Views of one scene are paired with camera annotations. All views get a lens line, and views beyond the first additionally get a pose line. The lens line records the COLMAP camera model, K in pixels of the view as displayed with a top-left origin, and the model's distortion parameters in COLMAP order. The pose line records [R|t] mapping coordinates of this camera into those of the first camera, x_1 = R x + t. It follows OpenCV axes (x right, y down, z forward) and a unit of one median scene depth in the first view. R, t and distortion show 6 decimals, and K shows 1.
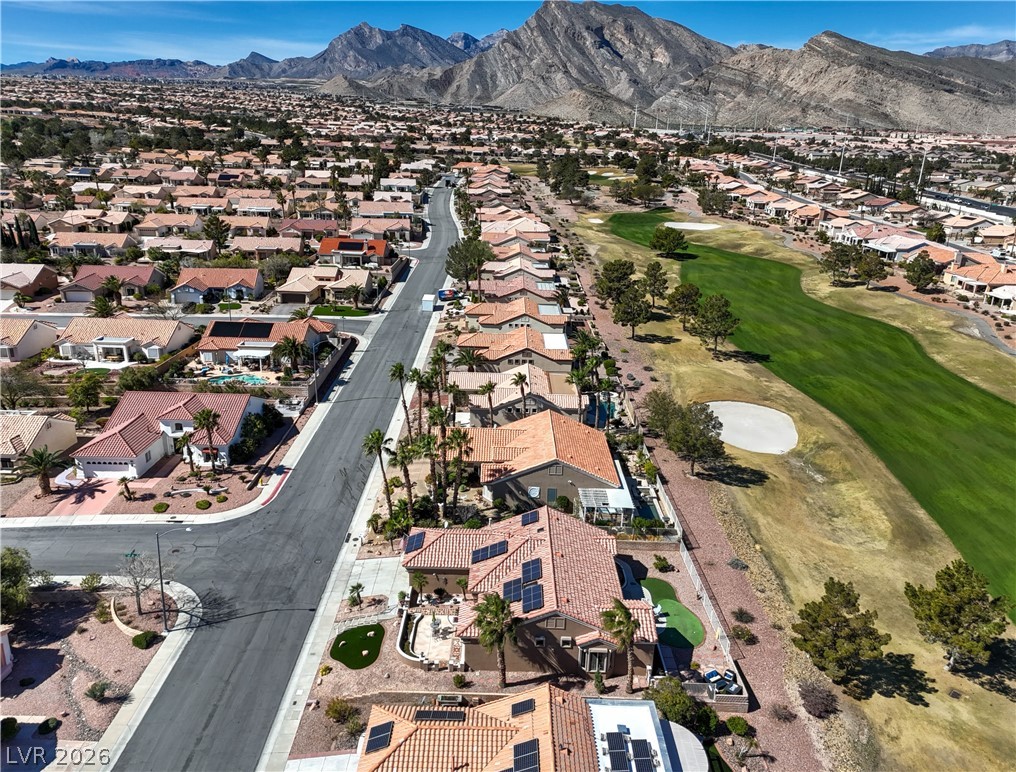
lens RADIAL K [[752.1, 0, 511.3], [0, 752.1, 381.5], [0, 0, 1]] dist [0.108311, -0.079239]
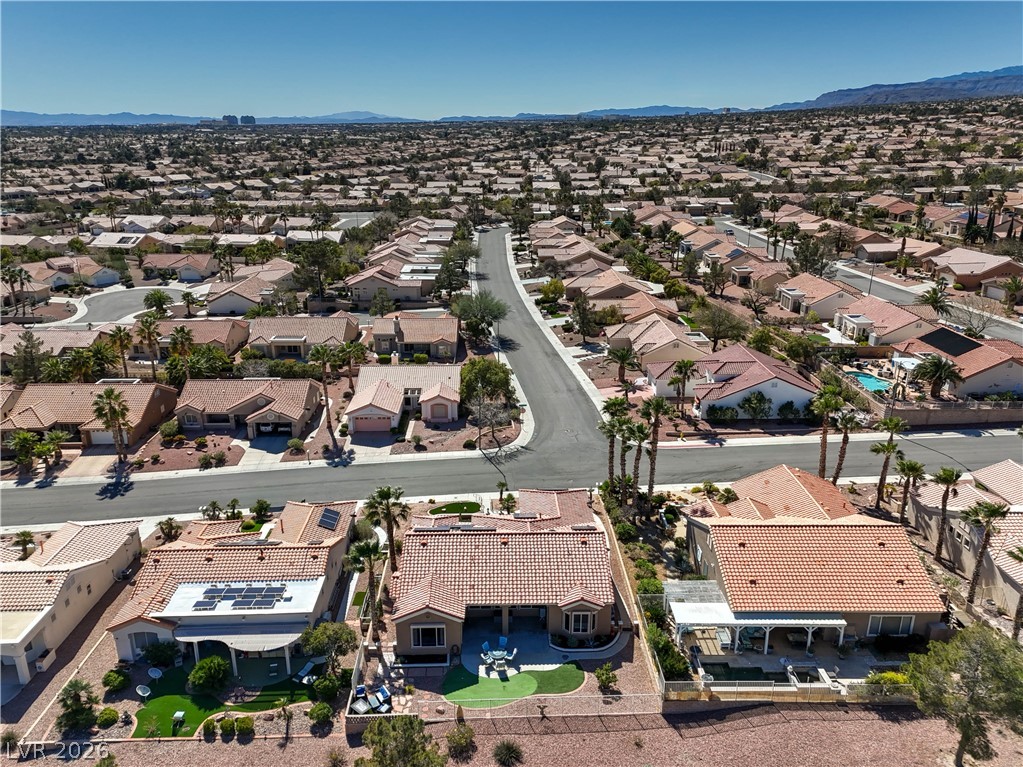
lens RADIAL K [[744.2, 0, 511.5], [0, 744.2, 383.5], [0, 0, 1]] dist [0.113039, -0.087060]
pose [[0.024569, 0.298634, -0.954052, 0.473318], [-0.304817, 0.911133, 0.277350, -0.113611], [0.952094, 0.283997, 0.113414, 0.441129]]
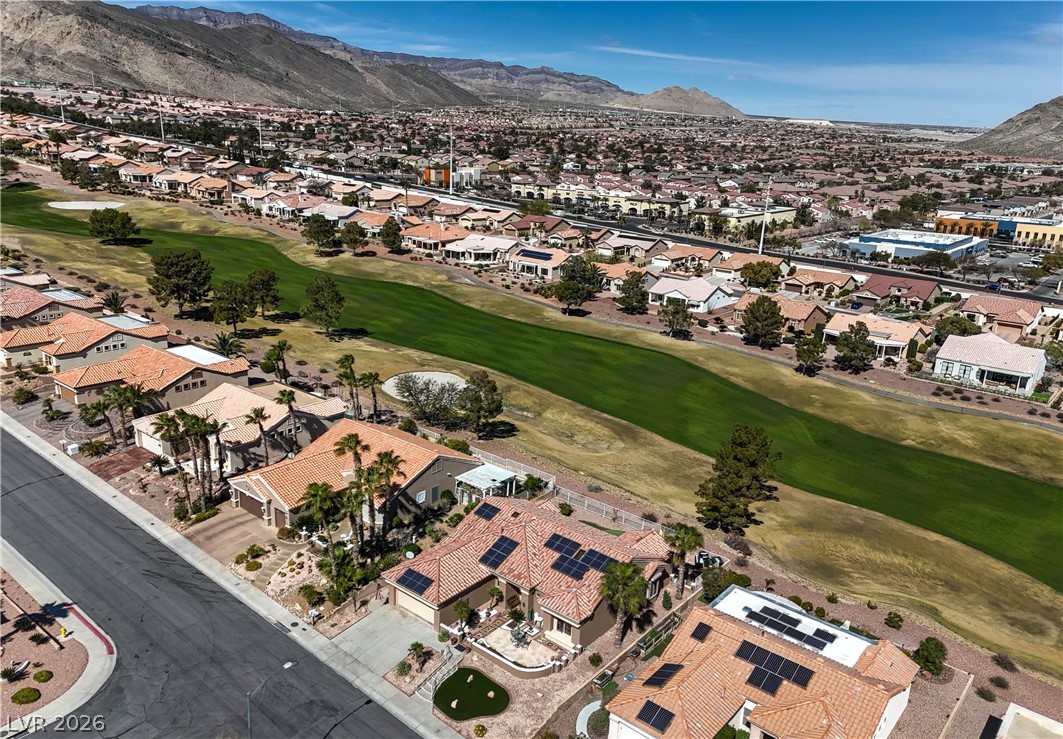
lens RADIAL K [[795.4, 0, 526.9], [0, 795.4, 381.2], [0, 0, 1]] dist [0.119000, -0.088345]
pose [[0.641143, -0.234941, 0.730573, -0.384501], [0.215379, 0.968811, 0.122541, -0.058800], [-0.736578, 0.078784, 0.671749, 0.138781]]
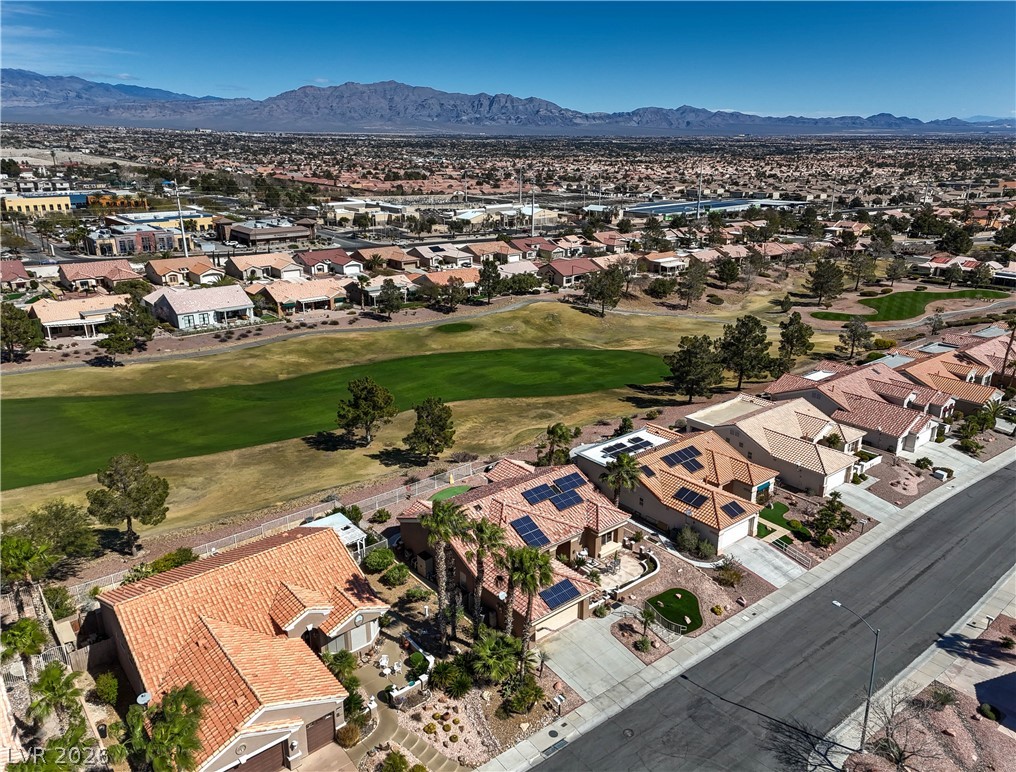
lens RADIAL K [[752.1, 0, 511.3], [0, 752.1, 381.5], [0, 0, 1]] dist [0.108311, -0.079239]
pose [[-0.631751, -0.271779, 0.725966, -0.353049], [0.218639, 0.836026, 0.503247, -0.226177], [-0.743698, 0.476652, -0.468739, 0.741299]]
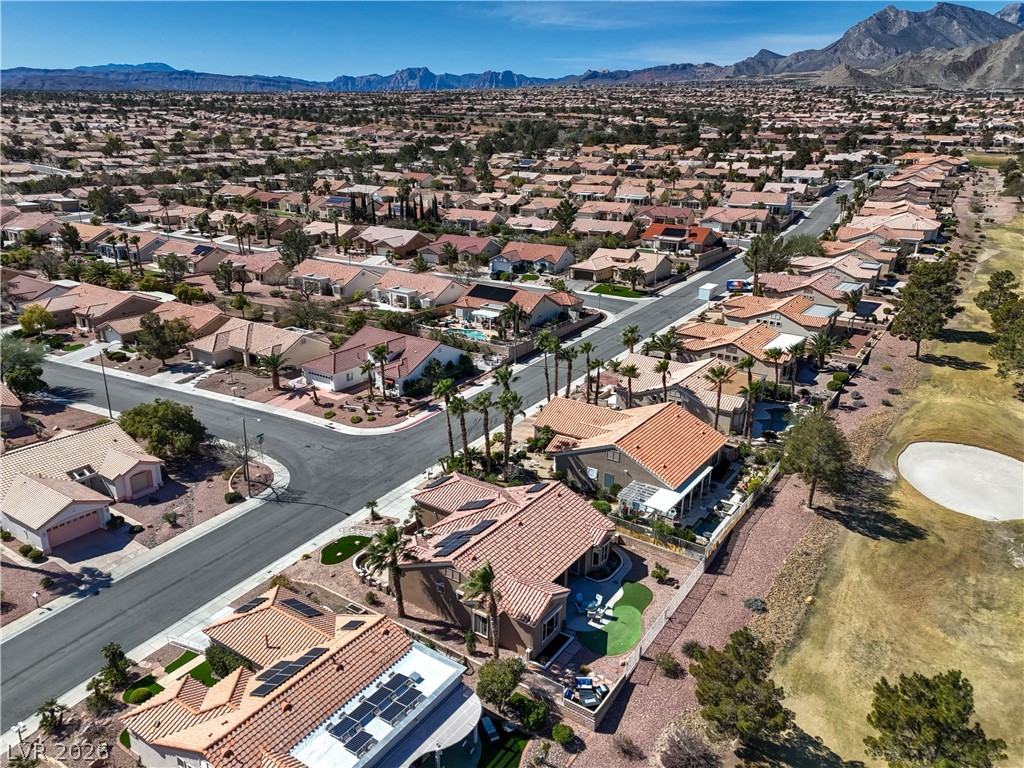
lens RADIAL K [[745.9, 0, 517.0], [0, 745.9, 384.9], [0, 0, 1]] dist [0.101813, -0.073386]
pose [[0.830975, 0.171517, -0.529210, 0.289300], [-0.165964, 0.984398, 0.058444, -0.004140], [0.530977, 0.039265, 0.846476, 0.081418]]
